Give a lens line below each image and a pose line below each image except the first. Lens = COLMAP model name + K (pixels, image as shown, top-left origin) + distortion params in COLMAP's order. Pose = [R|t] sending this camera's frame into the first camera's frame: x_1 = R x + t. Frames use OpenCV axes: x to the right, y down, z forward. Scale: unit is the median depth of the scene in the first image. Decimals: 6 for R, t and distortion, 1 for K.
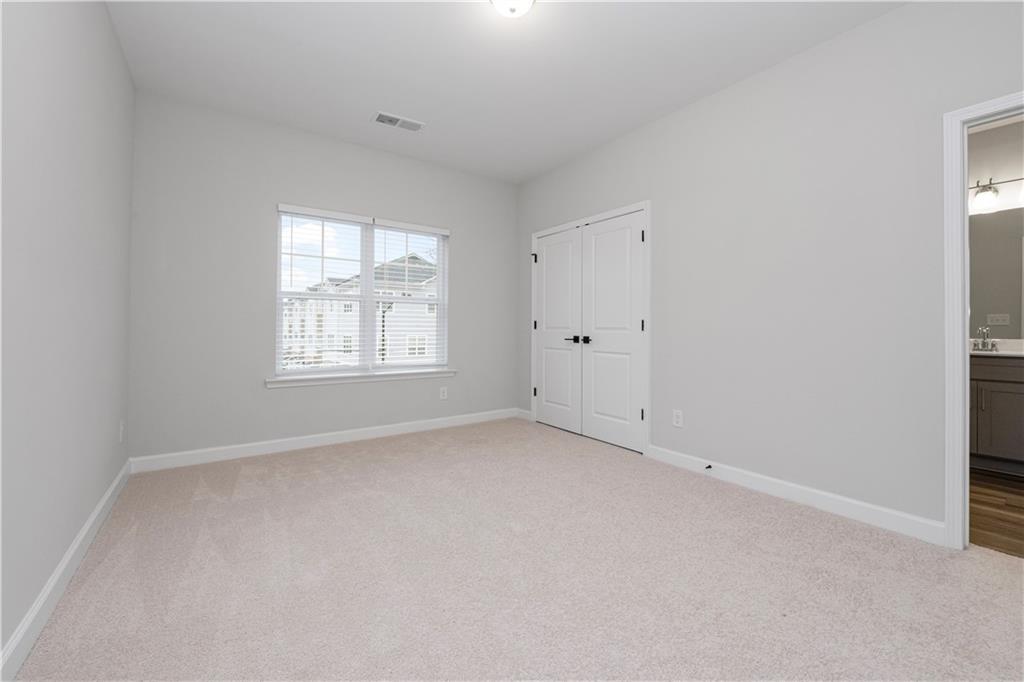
lens RADIAL K [[412.8, 0, 526.2], [0, 412.8, 324.6], [0, 0, 1]] dist [-0.001823, -0.000006]
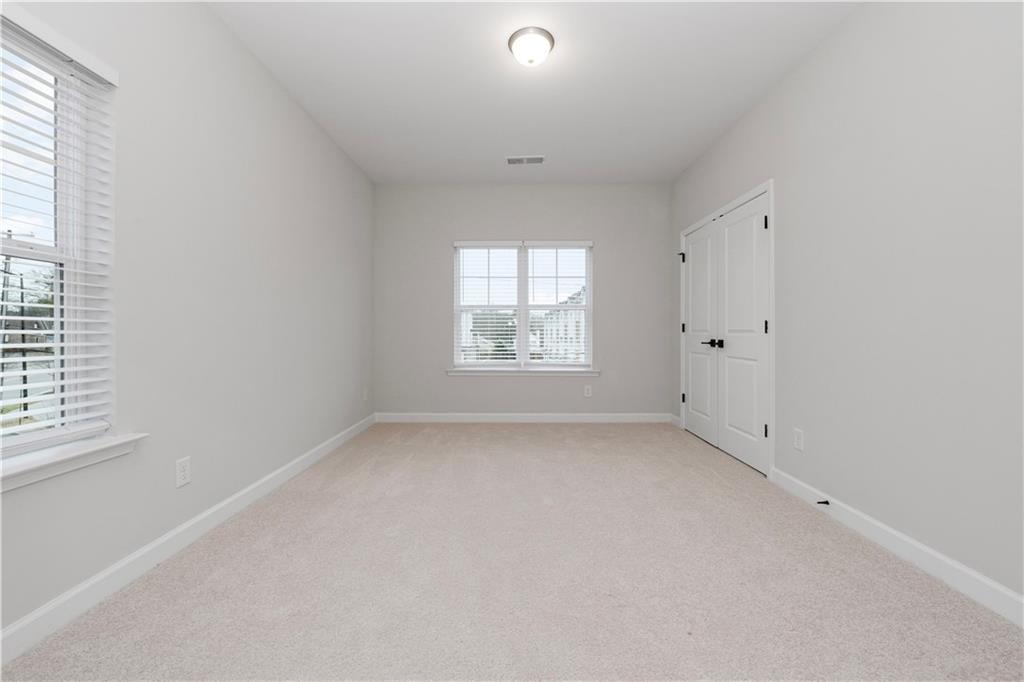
lens RADIAL K [[410.1, 0, 515.1], [0, 410.1, 334.5], [0, 0, 1]] dist [-0.002056, -0.000141]
pose [[0.813185, -0.002057, -0.582002, 0.305632], [0.010011, 0.999895, 0.010454, 0.002785], [0.581919, -0.014328, 0.813120, 0.004821]]
